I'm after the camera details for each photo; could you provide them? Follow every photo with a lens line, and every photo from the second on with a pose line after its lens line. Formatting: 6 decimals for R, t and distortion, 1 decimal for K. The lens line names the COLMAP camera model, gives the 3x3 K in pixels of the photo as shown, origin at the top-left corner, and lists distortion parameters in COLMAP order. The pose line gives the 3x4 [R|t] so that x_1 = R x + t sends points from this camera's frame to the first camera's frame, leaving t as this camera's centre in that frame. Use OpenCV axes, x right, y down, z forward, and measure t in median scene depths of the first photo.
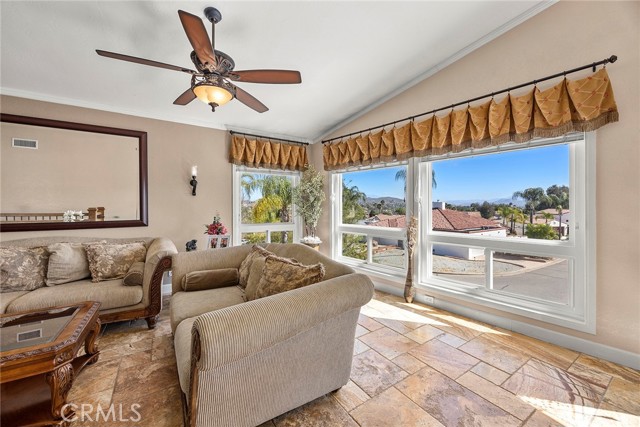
lens RADIAL K [[249.7, 0, 318.9], [0, 249.7, 210.3], [0, 0, 1]] dist [0.001012, 0.000343]
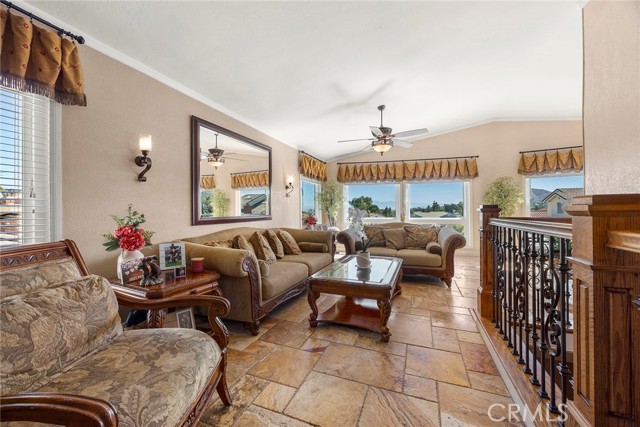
lens RADIAL K [[249.7, 0, 321.5], [0, 249.7, 211.7], [0, 0, 1]] dist [0.001012, 0.000343]
pose [[0.817067, -0.007670, 0.576491, -1.432661], [0.014222, 0.999875, -0.006854, 0.040078], [-0.576367, 0.013799, 0.817075, -0.245247]]
